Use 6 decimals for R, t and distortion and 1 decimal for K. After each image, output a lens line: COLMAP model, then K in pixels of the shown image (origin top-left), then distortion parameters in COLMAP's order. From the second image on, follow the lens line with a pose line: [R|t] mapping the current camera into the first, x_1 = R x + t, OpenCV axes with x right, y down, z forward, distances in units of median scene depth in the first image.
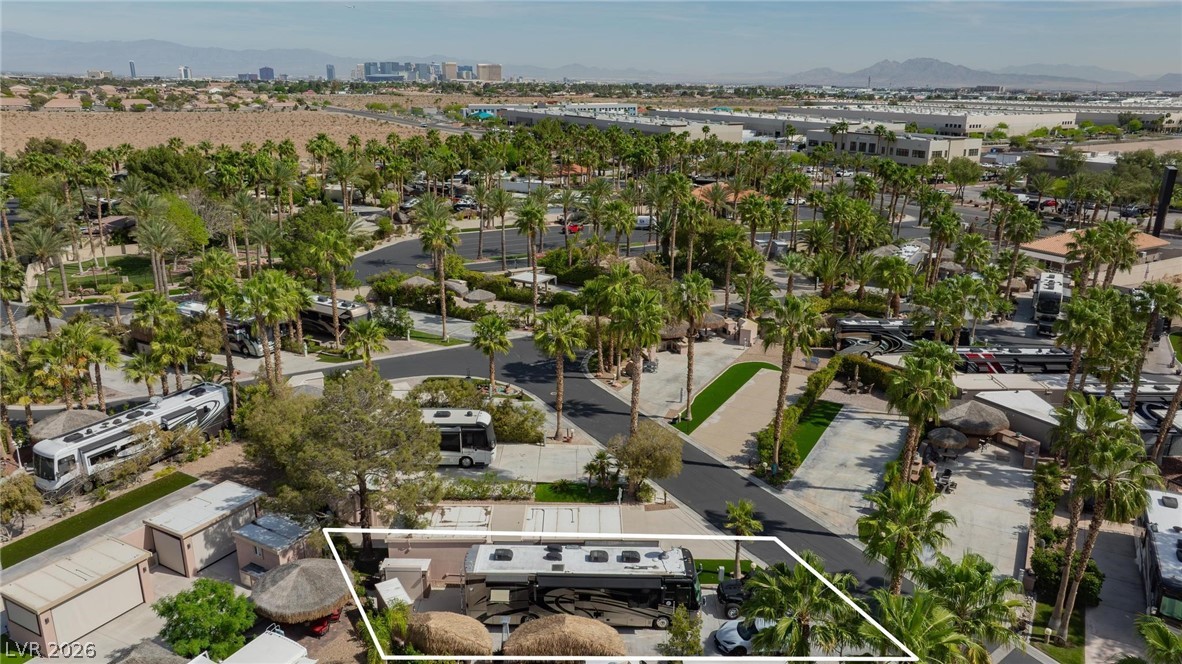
lens RADIAL K [[836.3, 0, 593.9], [0, 836.3, 328.9], [0, 0, 1]] dist [-0.017395, 0.004063]
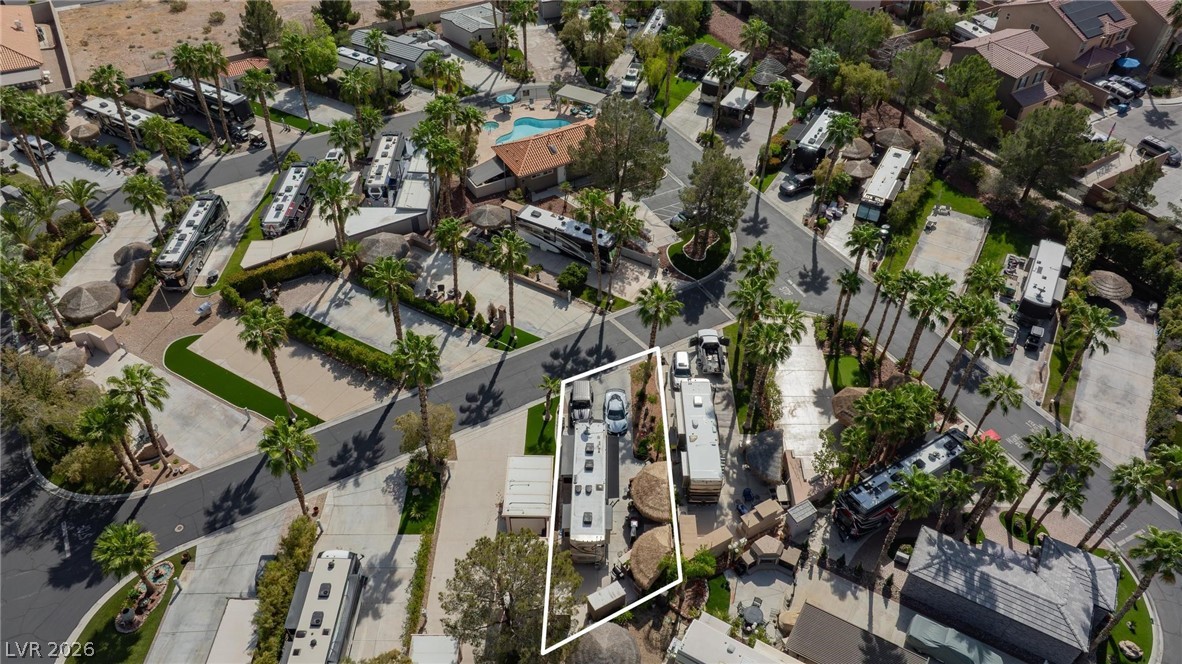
lens RADIAL K [[836.3, 0, 593.9], [0, 836.3, 328.9], [0, 0, 1]] dist [-0.017395, 0.004063]
pose [[0.015835, -0.690248, 0.723399, -0.602319], [0.286837, 0.696217, 0.658033, -0.589012], [-0.957849, 0.197078, 0.209013, 0.409740]]
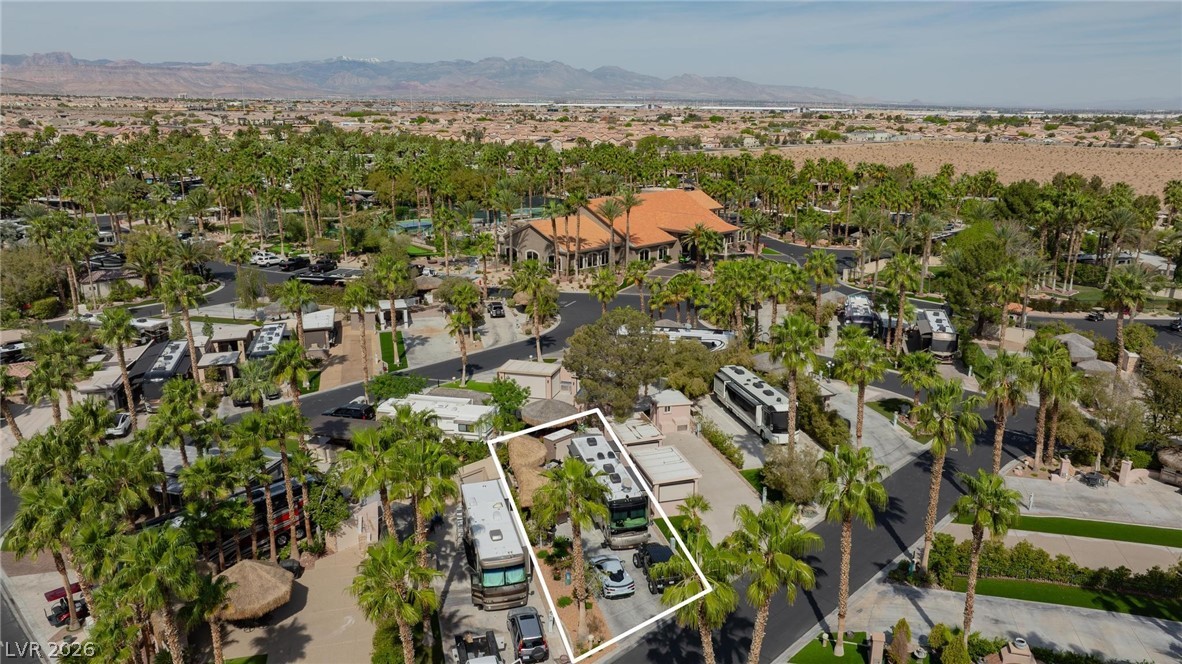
lens RADIAL K [[836.3, 0, 593.9], [0, 836.3, 328.9], [0, 0, 1]] dist [-0.017395, 0.004063]
pose [[0.256955, 0.242915, -0.935397, 0.811547], [-0.285069, 0.943880, 0.166809, -0.109514], [0.923423, 0.223790, 0.311782, 0.324026]]
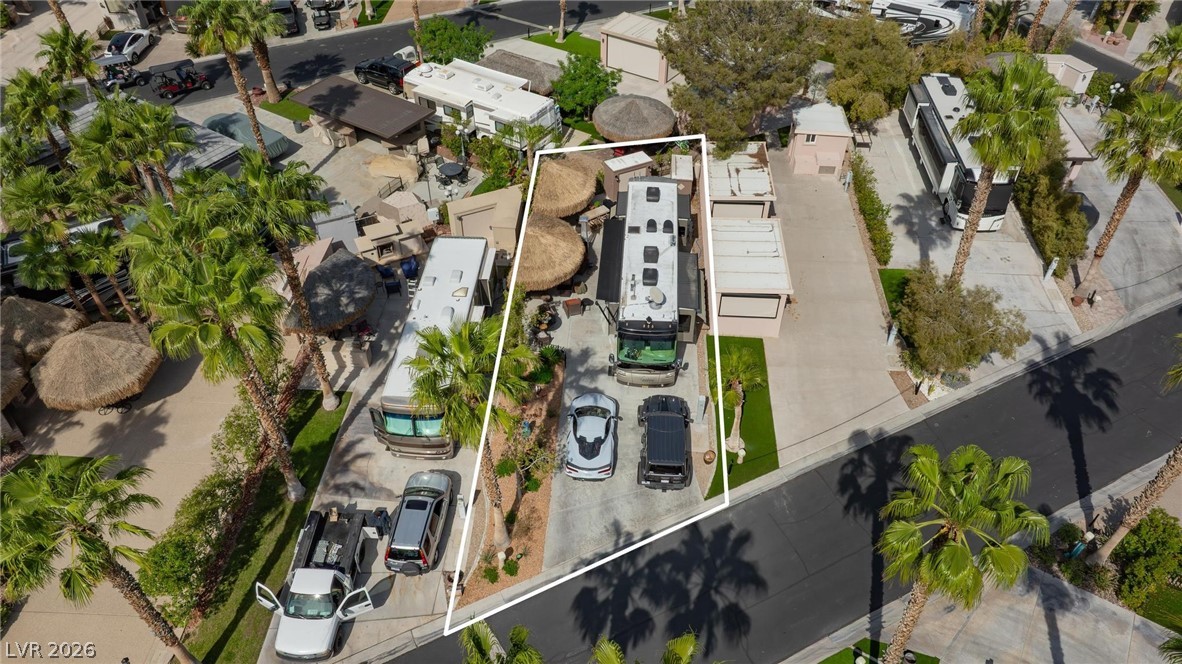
lens RADIAL K [[836.3, 0, 593.9], [0, 836.3, 328.9], [0, 0, 1]] dist [-0.017395, 0.004063]
pose [[-0.062258, 0.669595, -0.740112, 0.480519], [-0.304899, 0.693340, 0.652928, -0.157815], [0.950347, 0.266310, 0.160993, 0.536286]]
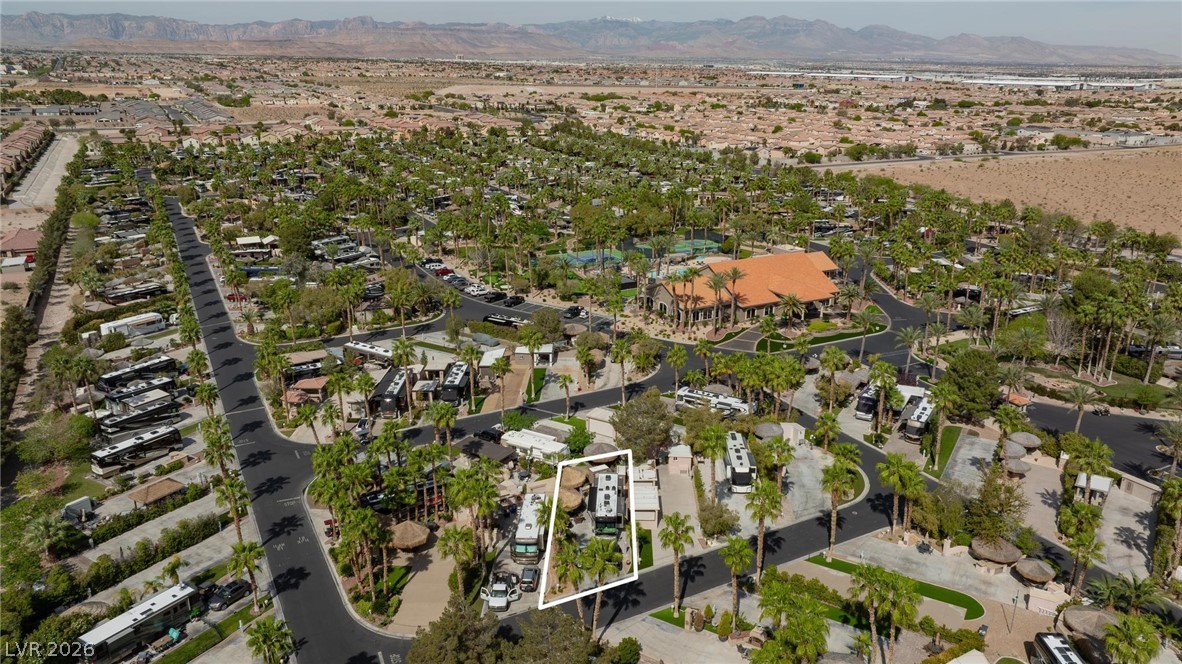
lens RADIAL K [[836.3, 0, 593.9], [0, 836.3, 328.9], [0, 0, 1]] dist [-0.017395, 0.004063]
pose [[-0.034796, 0.296664, -0.954348, 1.434268], [-0.301769, 0.907234, 0.293021, -0.571478], [0.952746, 0.298188, 0.057956, 0.443764]]
